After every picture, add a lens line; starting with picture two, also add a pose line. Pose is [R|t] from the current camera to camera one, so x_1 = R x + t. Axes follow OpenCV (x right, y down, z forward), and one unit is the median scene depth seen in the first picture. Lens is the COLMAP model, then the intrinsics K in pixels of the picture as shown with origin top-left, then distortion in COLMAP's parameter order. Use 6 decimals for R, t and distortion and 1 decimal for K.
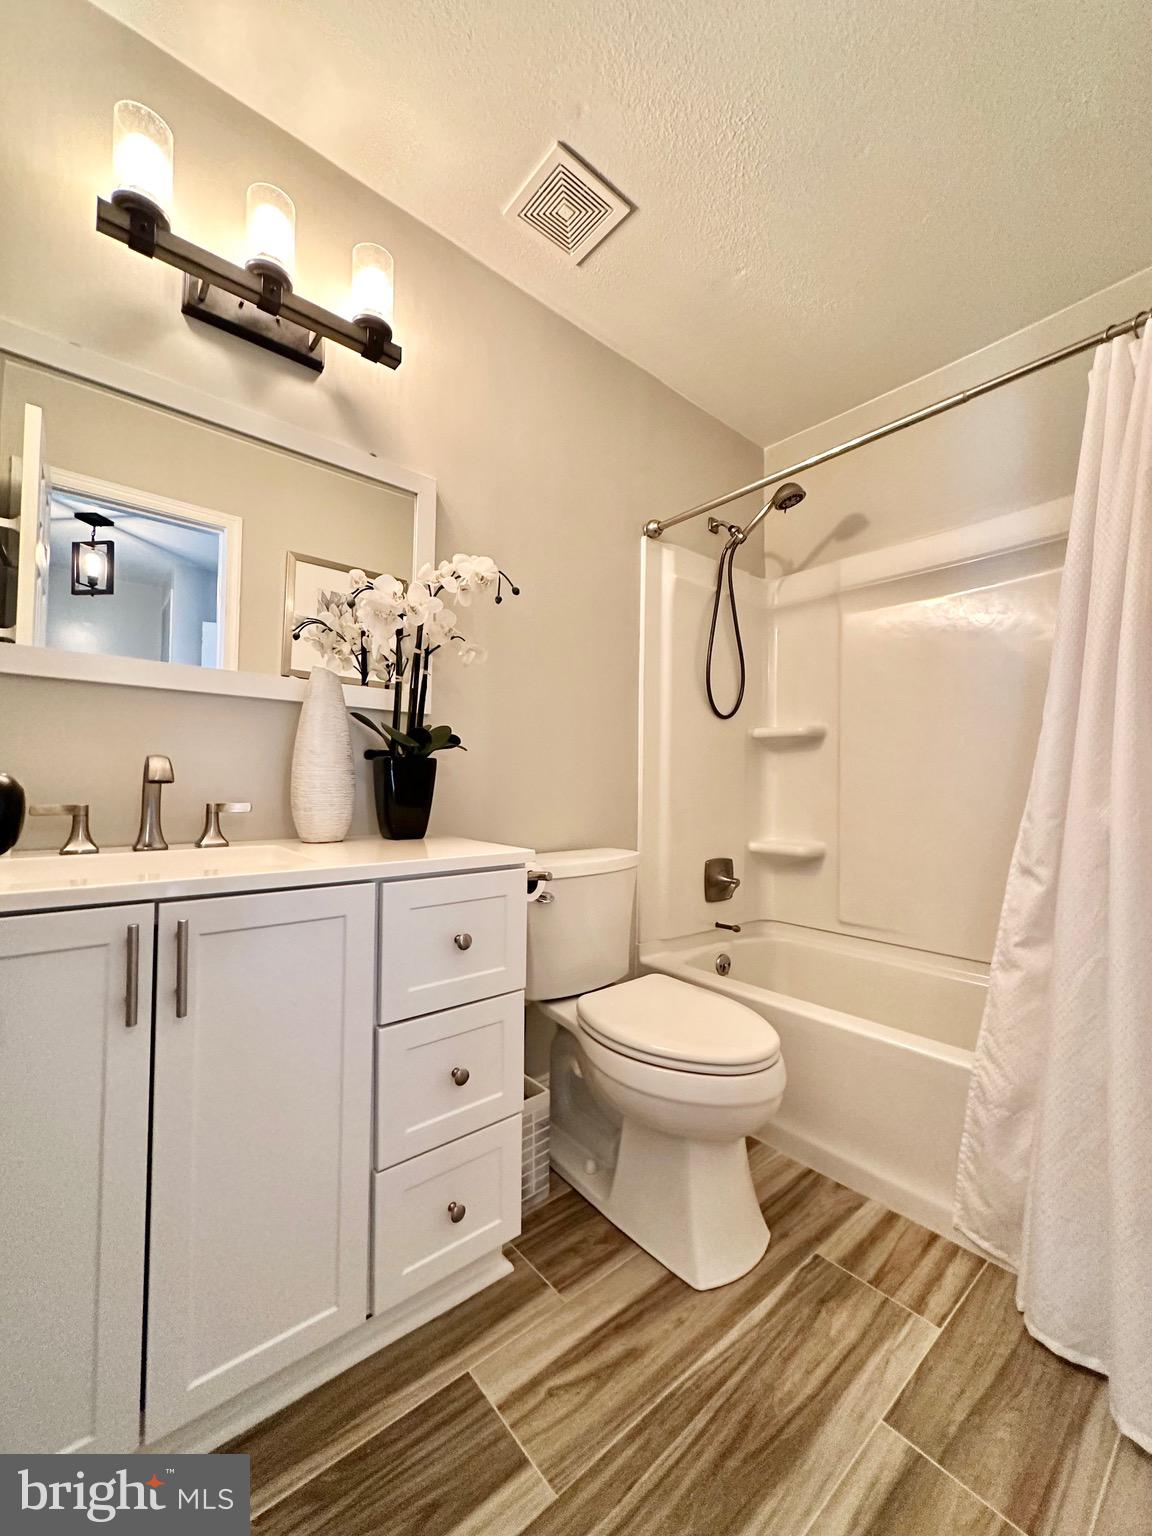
lens RADIAL K [[612.5, 0, 575.9], [0, 612.5, 772.5], [0, 0, 1]] dist [-0.002204, 0.000423]
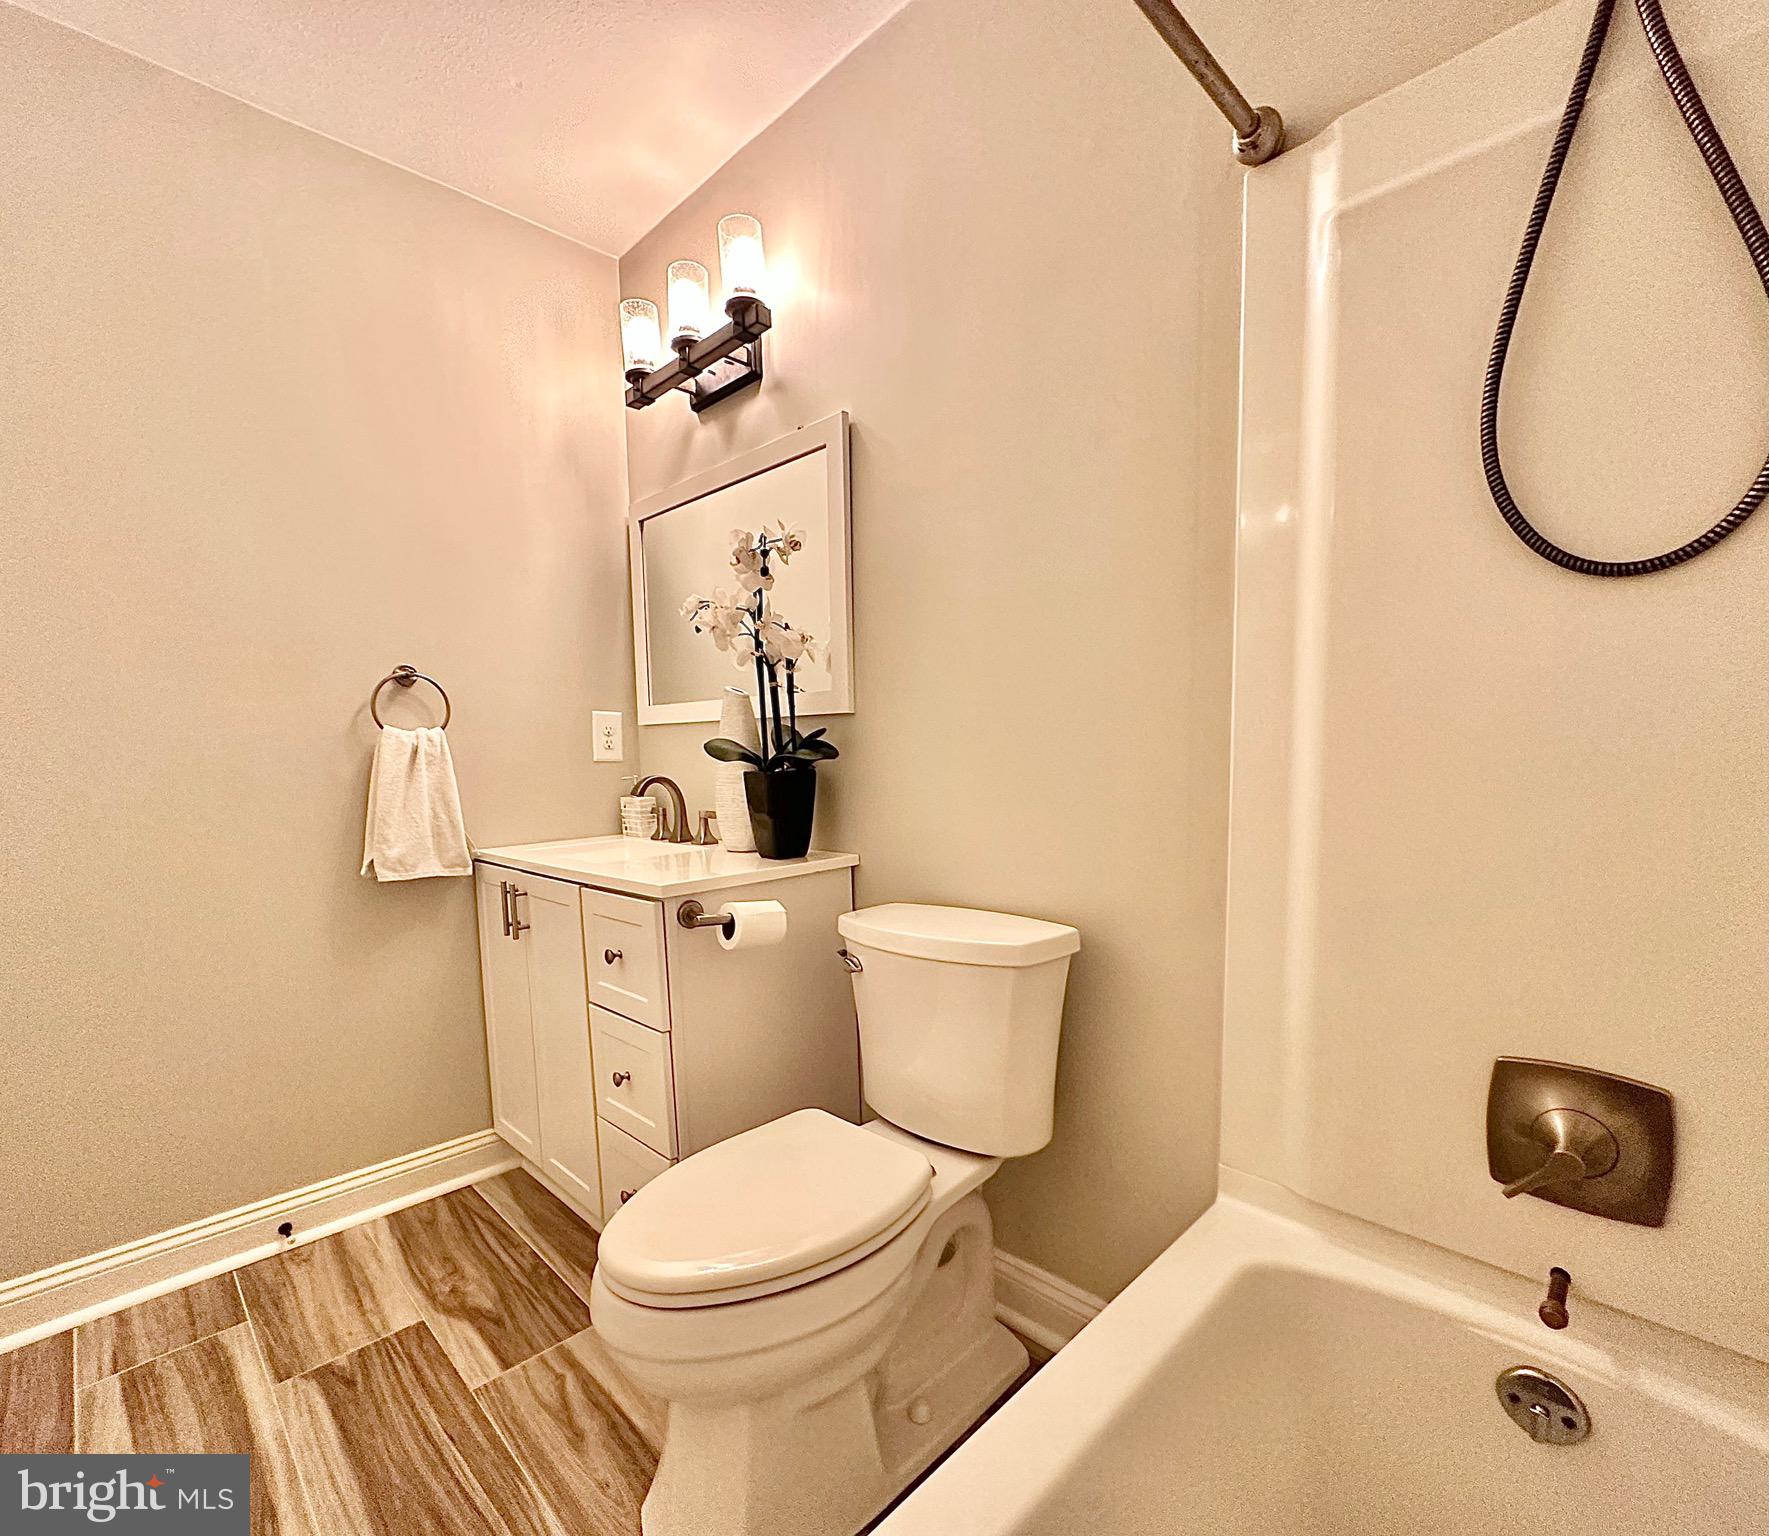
lens RADIAL K [[815.1, 0, 875.1], [0, 815.1, 831.2], [0, 0, 1]] dist [0.002615, 0.000669]
pose [[0.079465, 0.080119, -0.993613, 1.325426], [0.042880, 0.995567, 0.083706, -0.041727], [0.995915, -0.049258, 0.075678, 1.454808]]
